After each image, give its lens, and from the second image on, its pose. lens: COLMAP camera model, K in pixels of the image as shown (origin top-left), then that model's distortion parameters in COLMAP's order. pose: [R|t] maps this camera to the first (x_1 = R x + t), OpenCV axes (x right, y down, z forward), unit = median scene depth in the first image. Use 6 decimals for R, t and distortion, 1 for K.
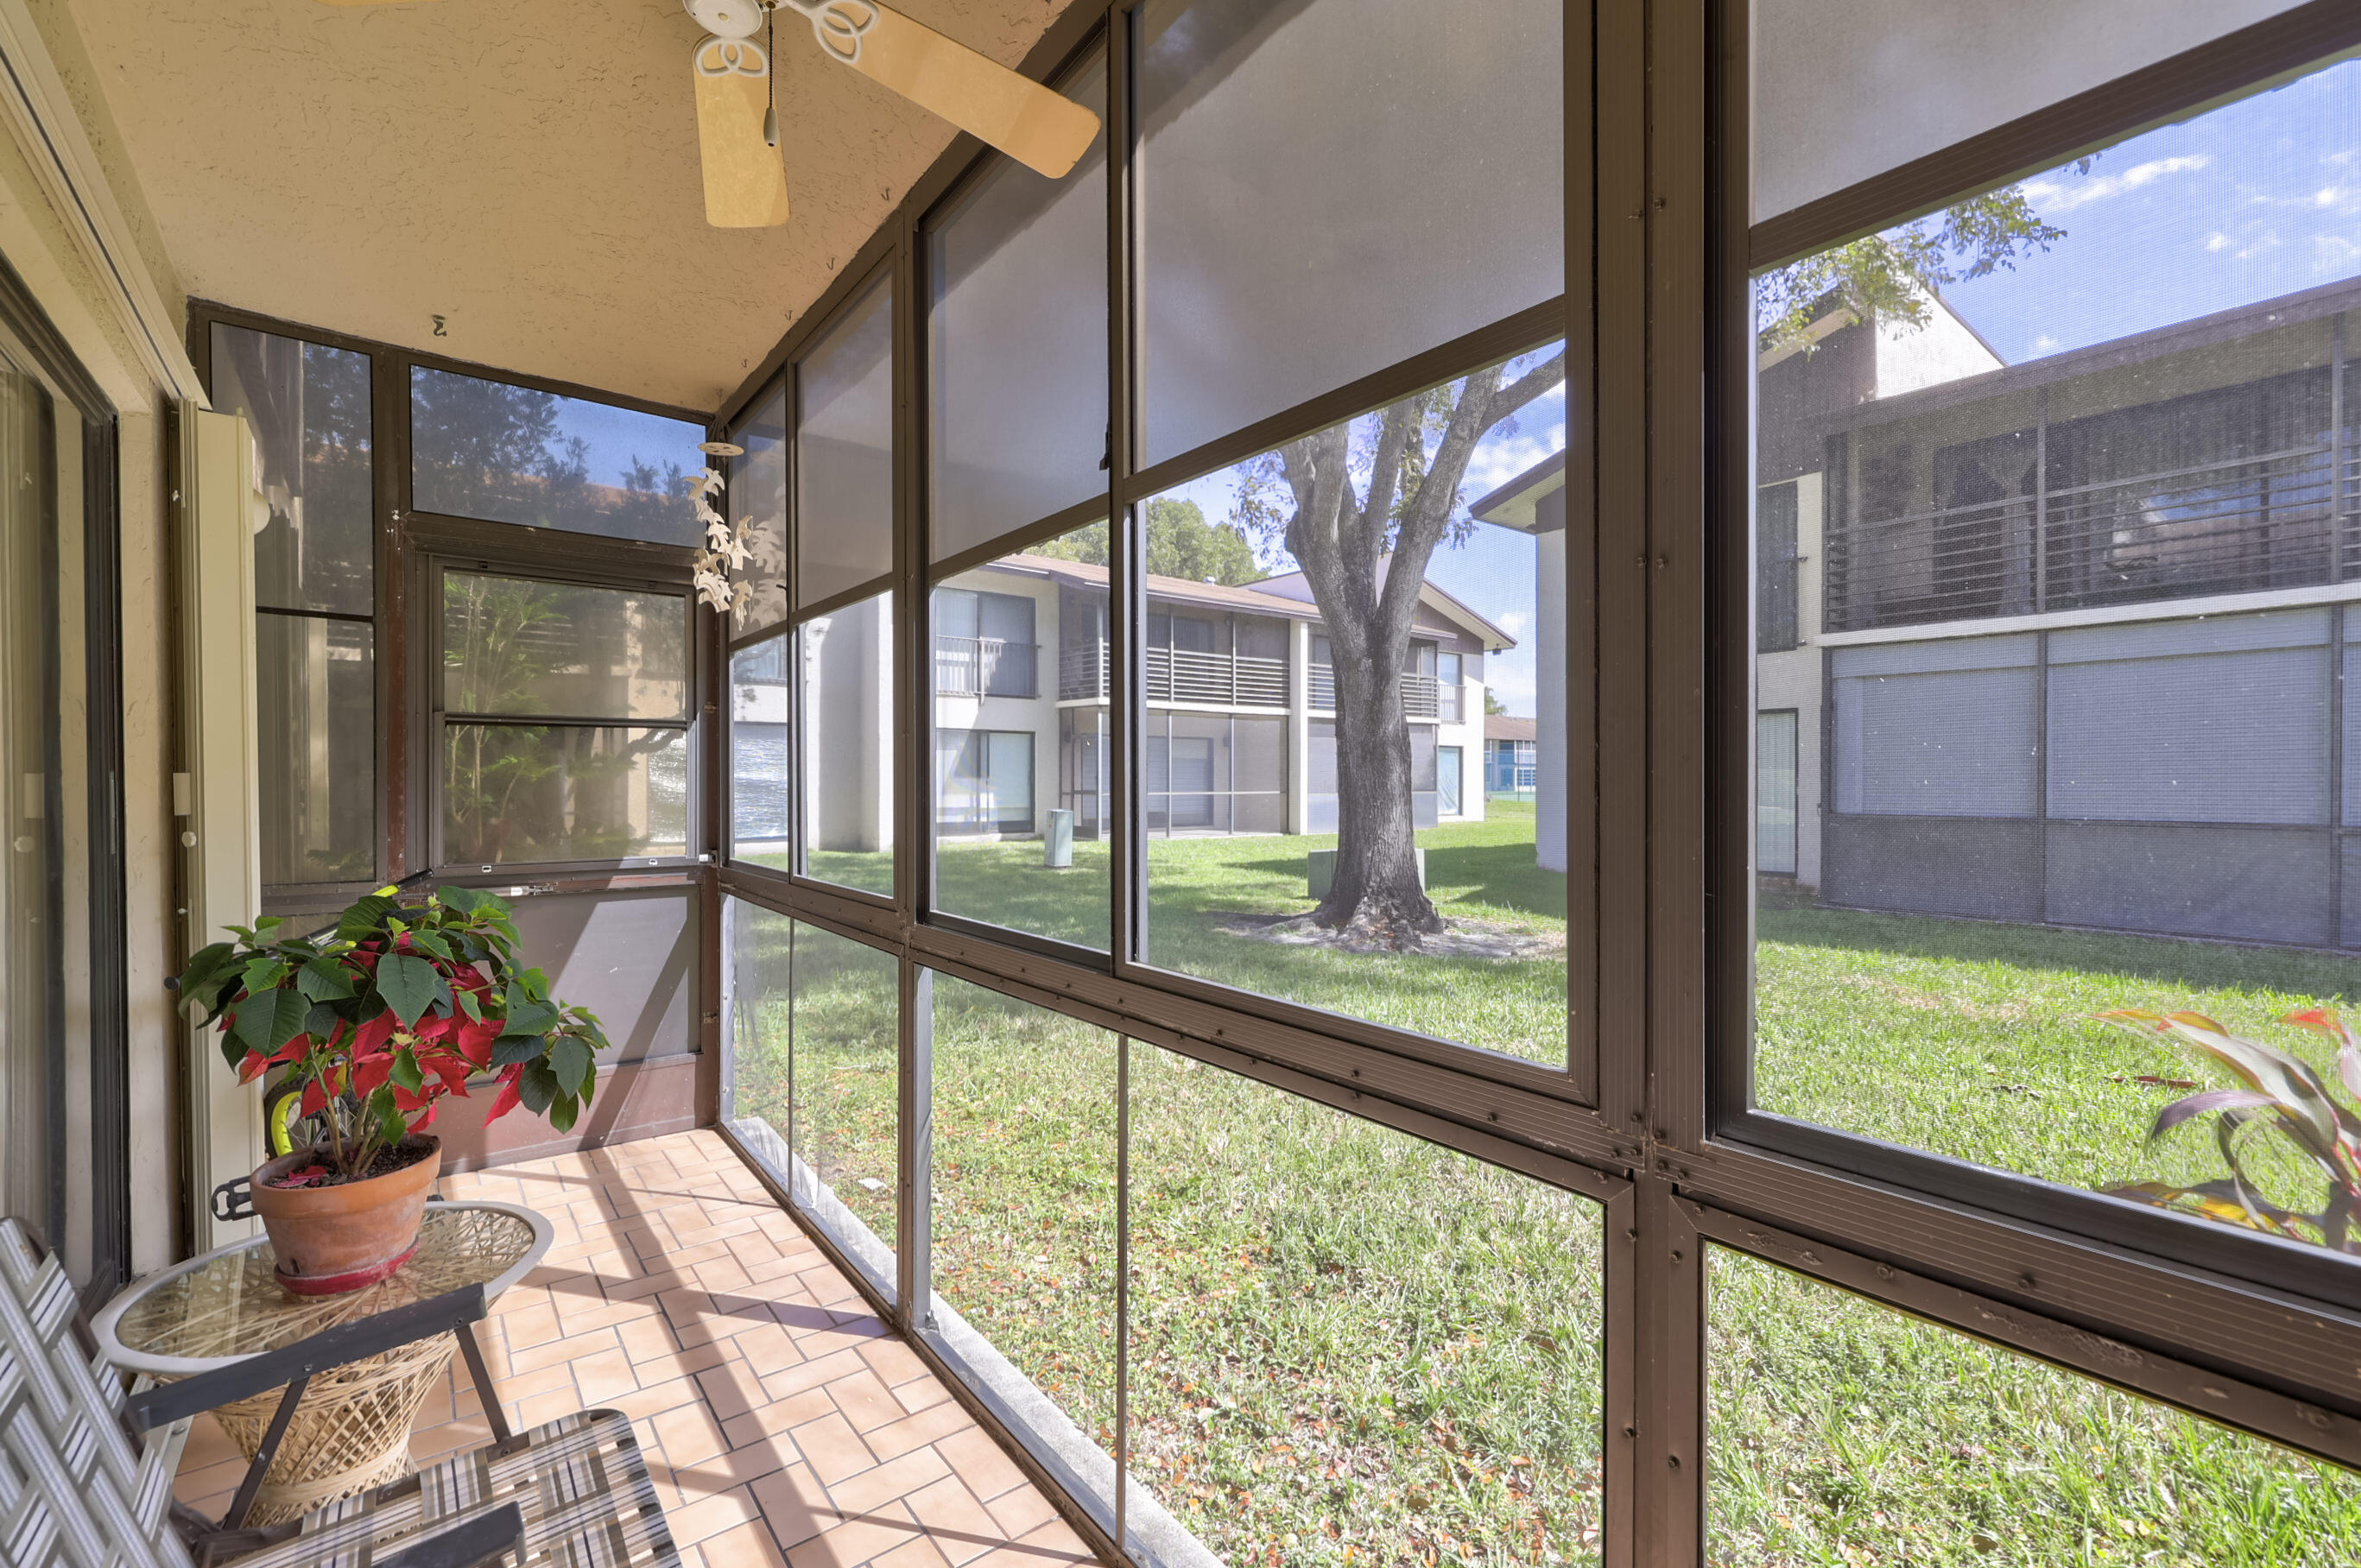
lens RADIAL K [[1026.5, 0, 1209.4], [0, 1026.5, 784.6], [0, 0, 1]] dist [0.002474, -0.000443]
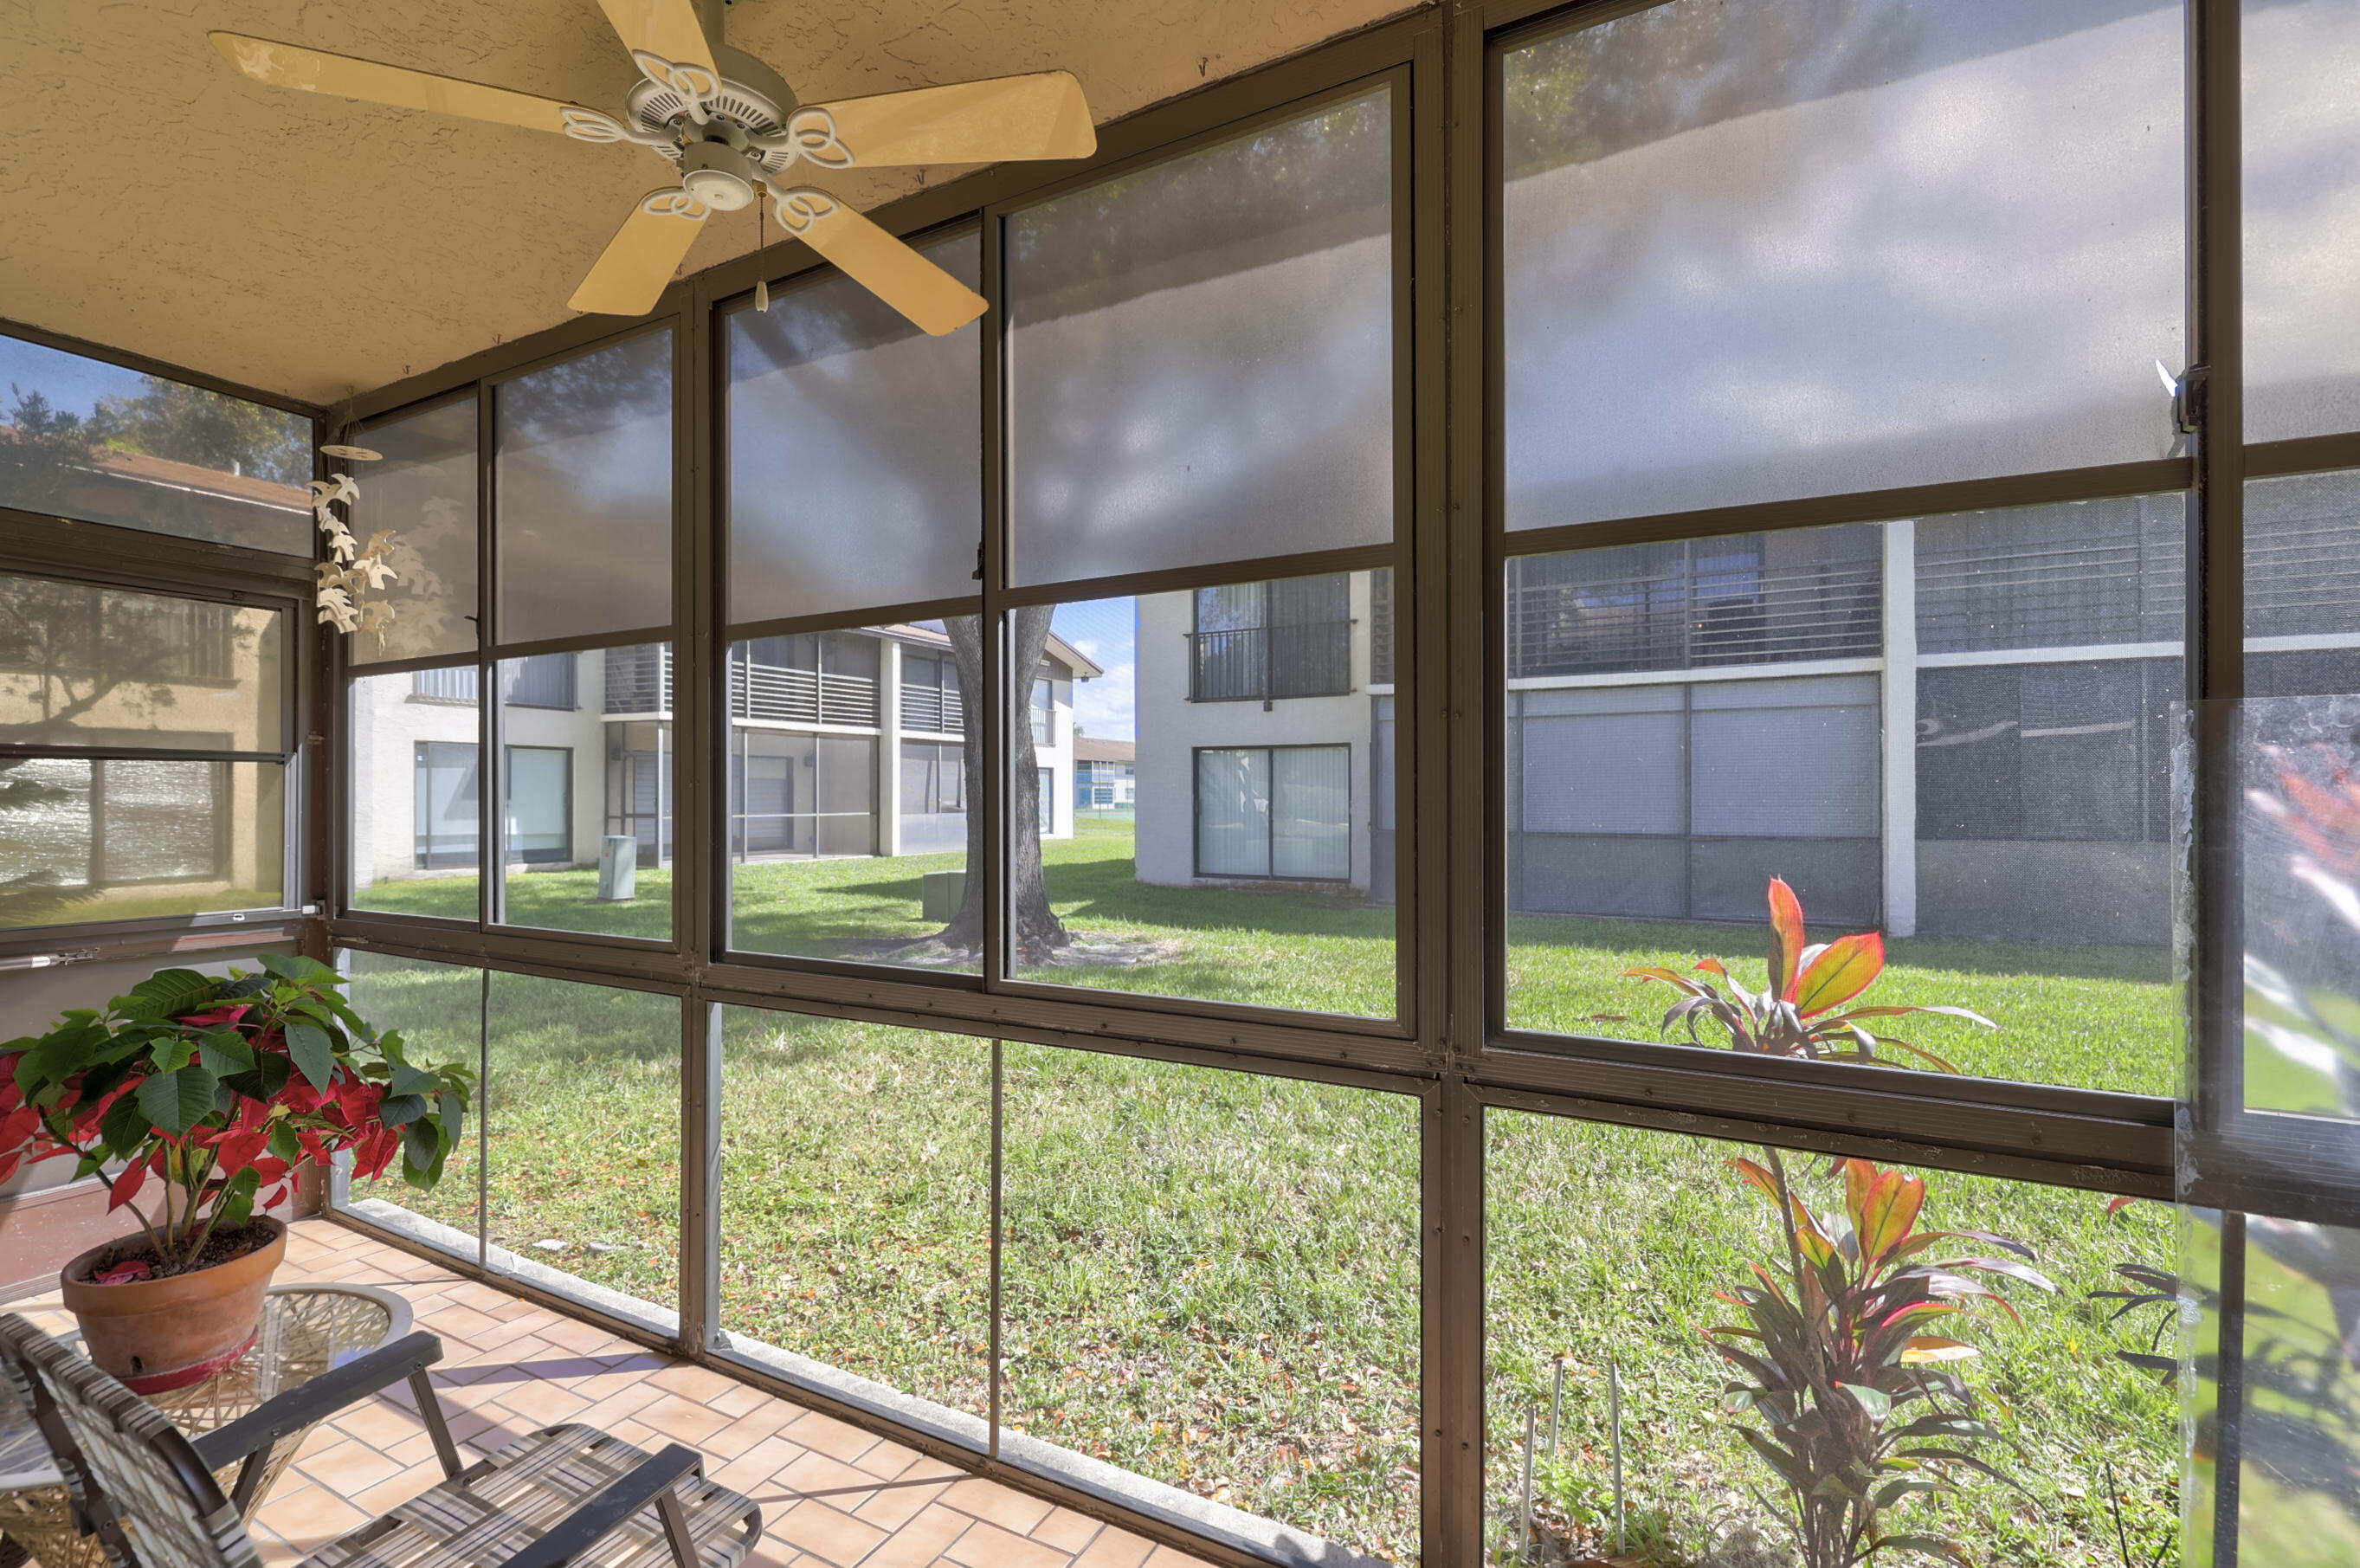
lens RADIAL K [[1029.4, 0, 1165.2], [0, 1029.4, 796.1], [0, 0, 1]] dist [0.002194, -0.000043]
pose [[0.929681, -0.006484, 0.368308, -0.146180], [0.008217, 0.999961, -0.003137, -0.017788], [-0.368273, 0.005943, 0.929699, -0.094513]]
